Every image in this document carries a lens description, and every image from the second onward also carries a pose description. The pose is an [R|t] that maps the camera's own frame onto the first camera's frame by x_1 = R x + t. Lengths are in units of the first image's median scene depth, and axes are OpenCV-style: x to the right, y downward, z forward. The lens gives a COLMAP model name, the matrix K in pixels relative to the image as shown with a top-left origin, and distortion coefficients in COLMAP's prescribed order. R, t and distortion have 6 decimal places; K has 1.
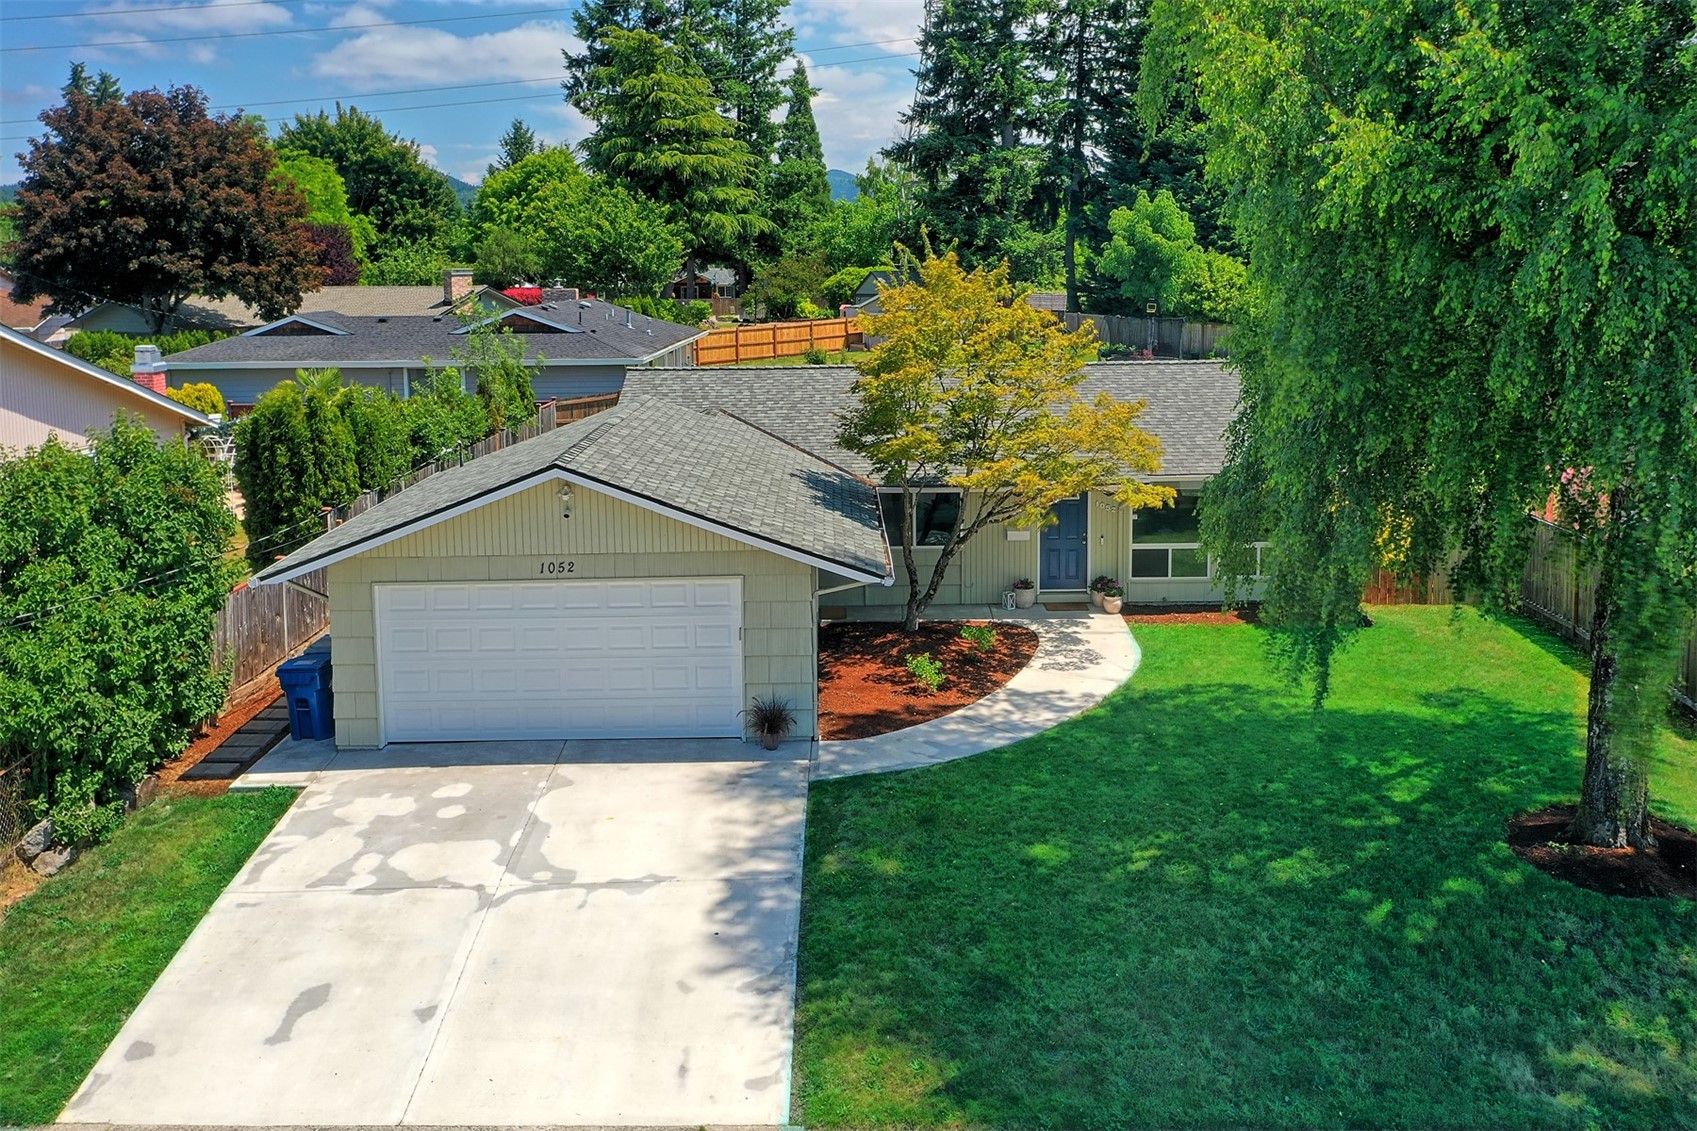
lens RADIAL K [[1387.9, 0, 861.0], [0, 1387.9, 367.8], [0, 0, 1]] dist [-0.002711, -0.003772]
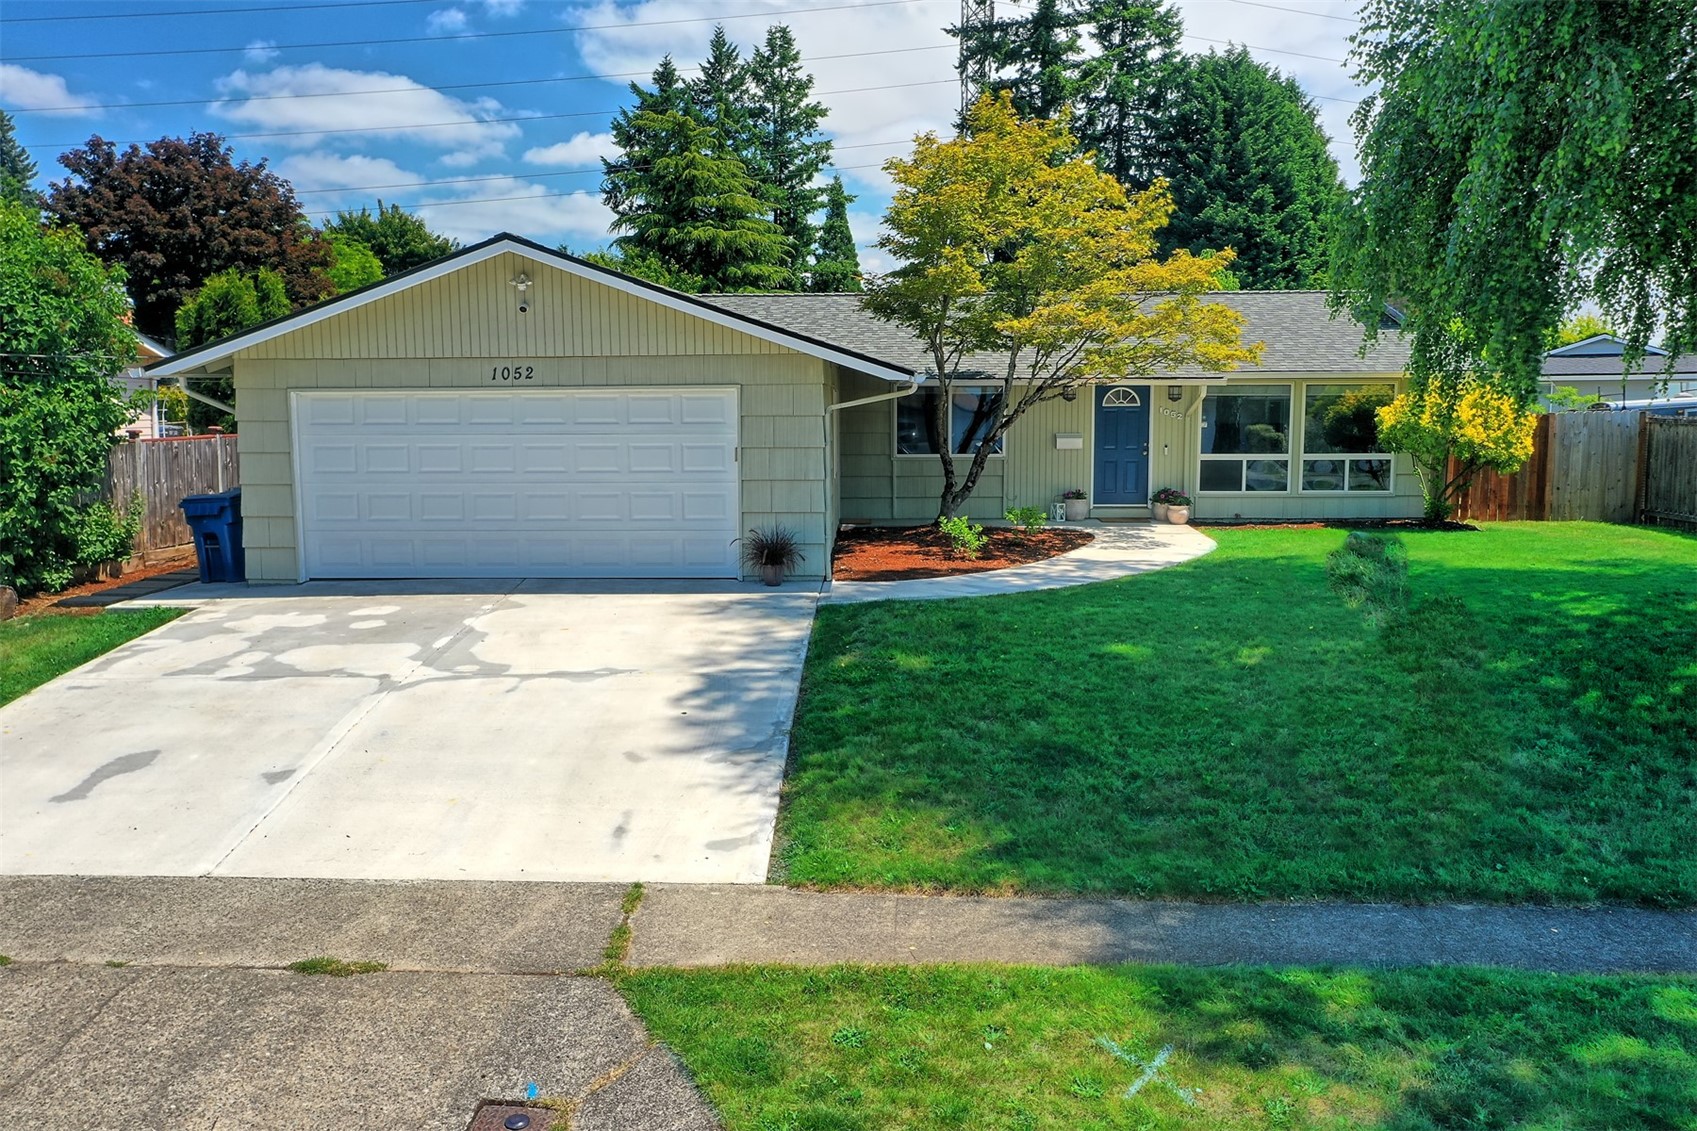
lens RADIAL K [[1365.2, 0, 848.5], [0, 1365.2, 565.5], [0, 0, 1]] dist [-0.004690, 0.000629]
pose [[0.999406, 0.005076, -0.034098, 0.006659], [-0.002568, 0.997314, 0.073196, 0.202650], [0.034378, -0.073065, 0.996734, 0.203745]]
